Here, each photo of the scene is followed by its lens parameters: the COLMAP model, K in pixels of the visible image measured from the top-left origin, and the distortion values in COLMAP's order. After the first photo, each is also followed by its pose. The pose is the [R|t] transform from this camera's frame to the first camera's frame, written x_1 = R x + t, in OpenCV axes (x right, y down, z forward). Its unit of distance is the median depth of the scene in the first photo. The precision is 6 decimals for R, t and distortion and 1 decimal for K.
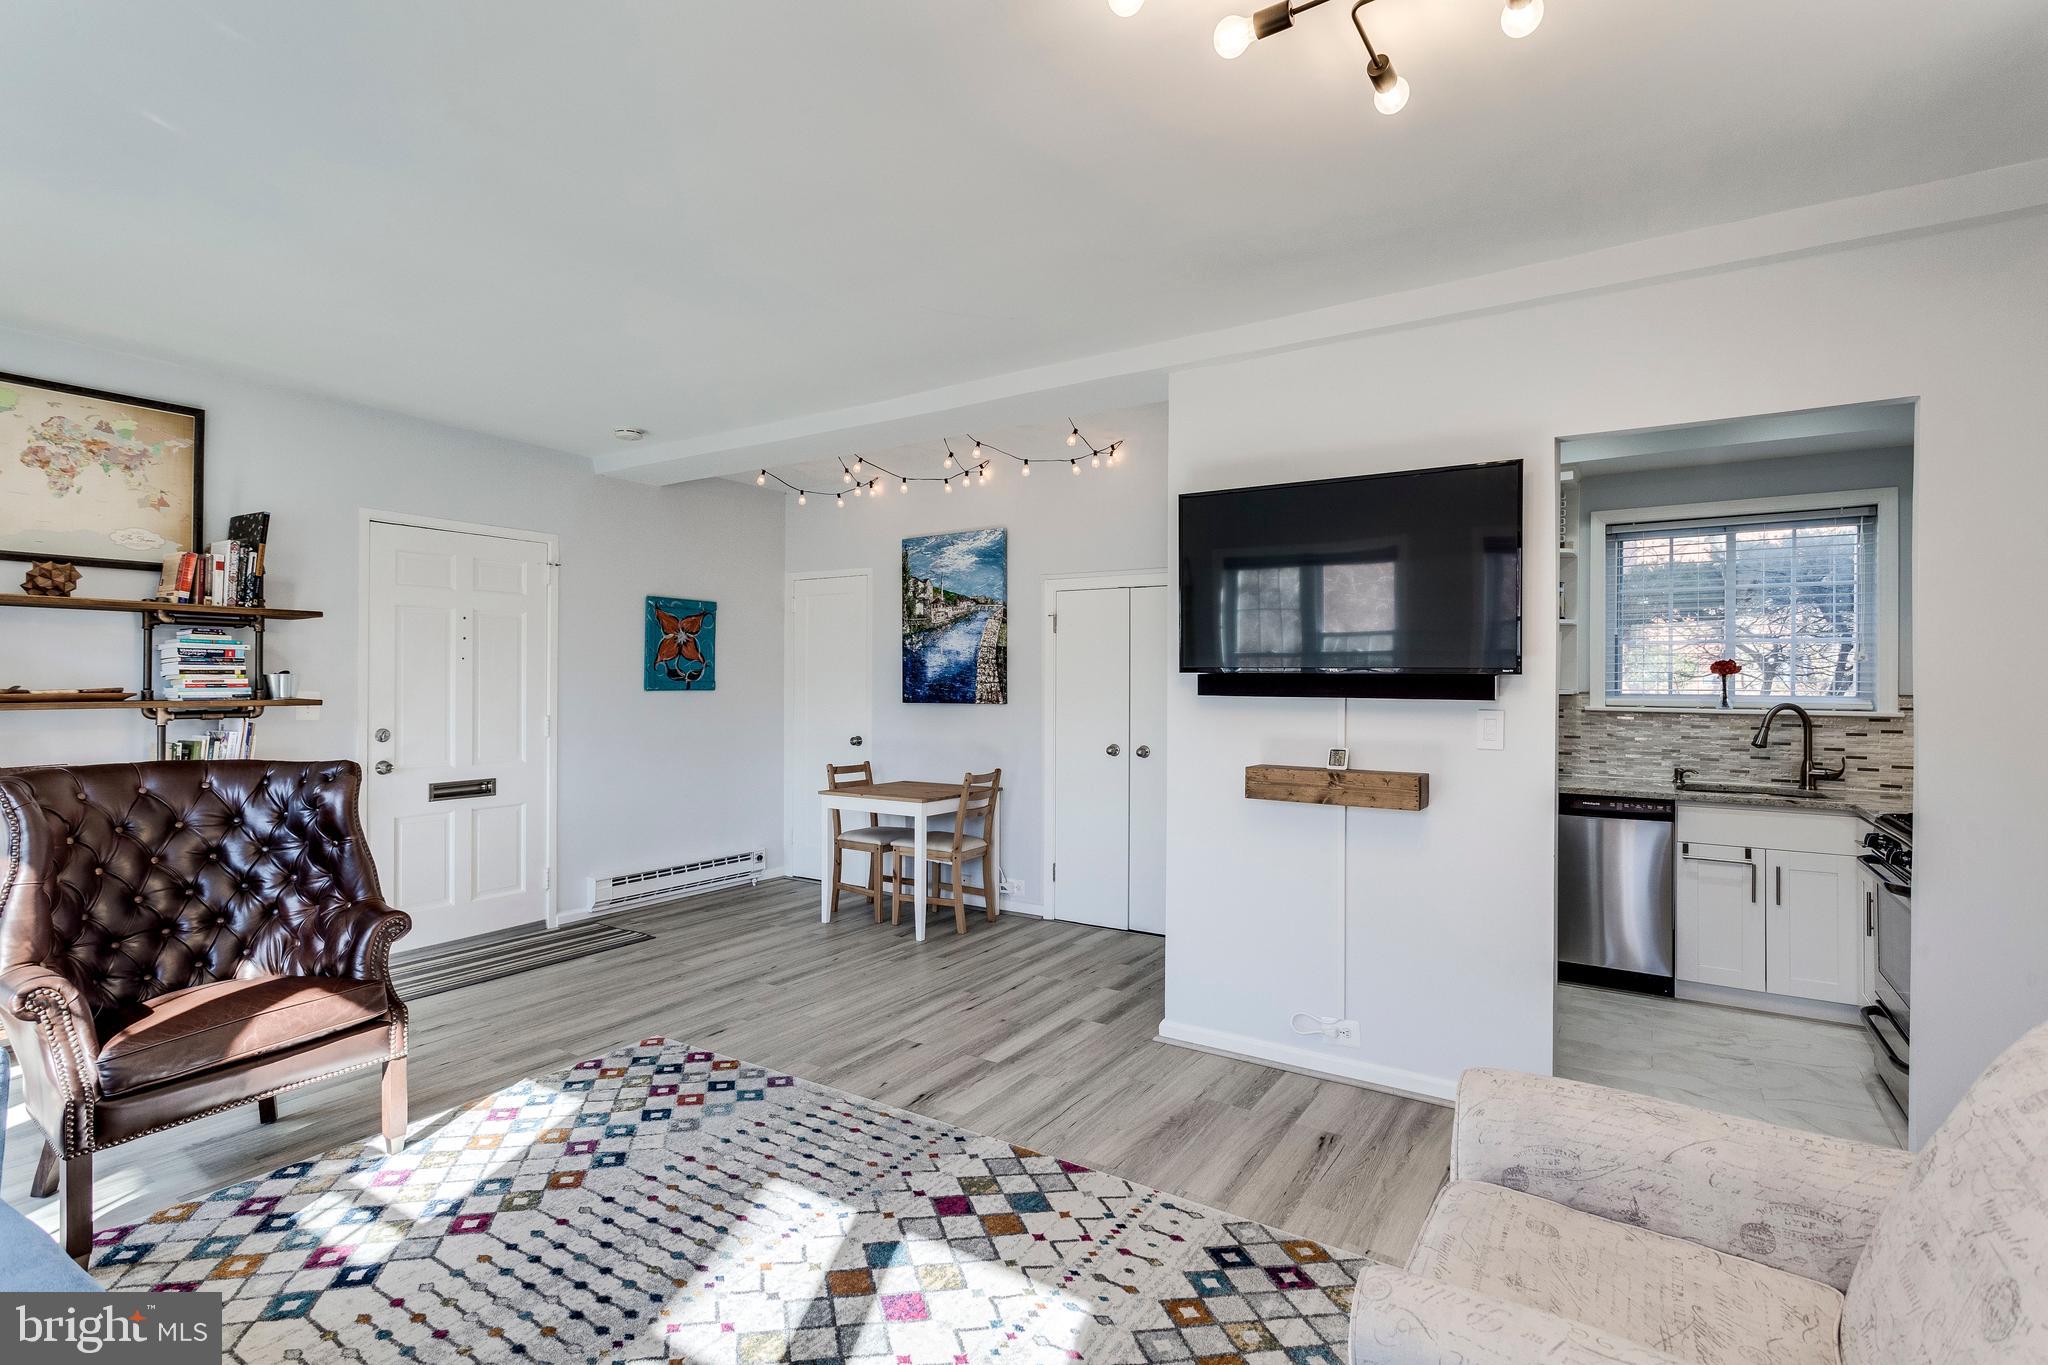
lens RADIAL K [[975.2, 0, 1013.0], [0, 975.2, 682.0], [0, 0, 1]] dist [0.006869, -0.000249]
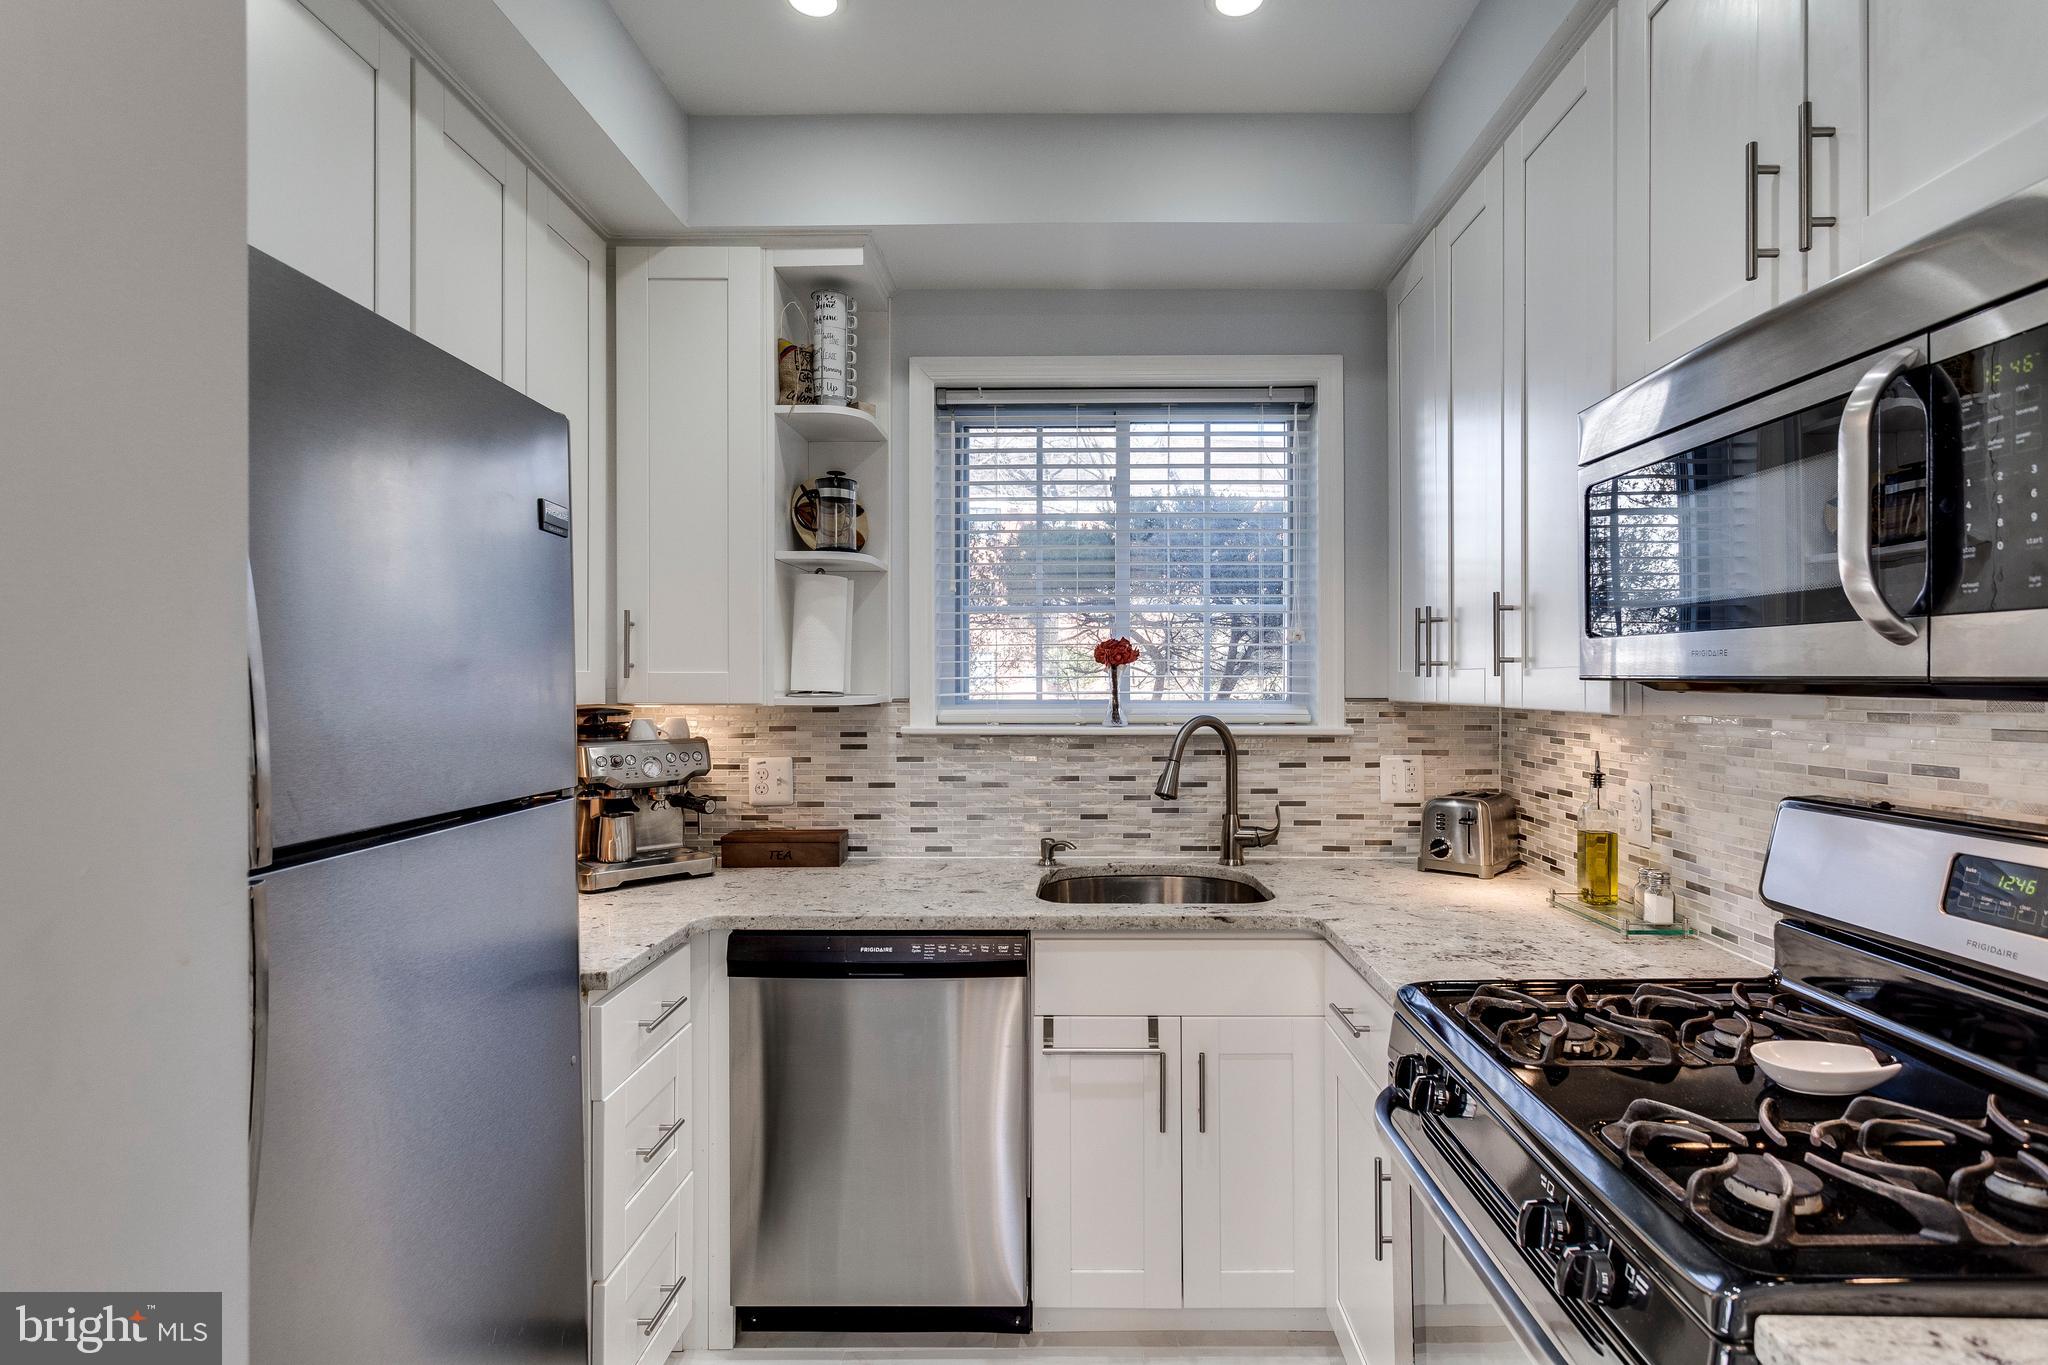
lens RADIAL K [[983.6, 0, 1071.1], [0, 983.6, 690.8], [0, 0, 1]] dist [0.000070, 0.000677]
pose [[0.838230, -0.010704, 0.545212, 0.412128], [0.006321, 0.999931, 0.009914, 0.001237], [-0.545281, -0.004864, 0.838239, 0.559374]]
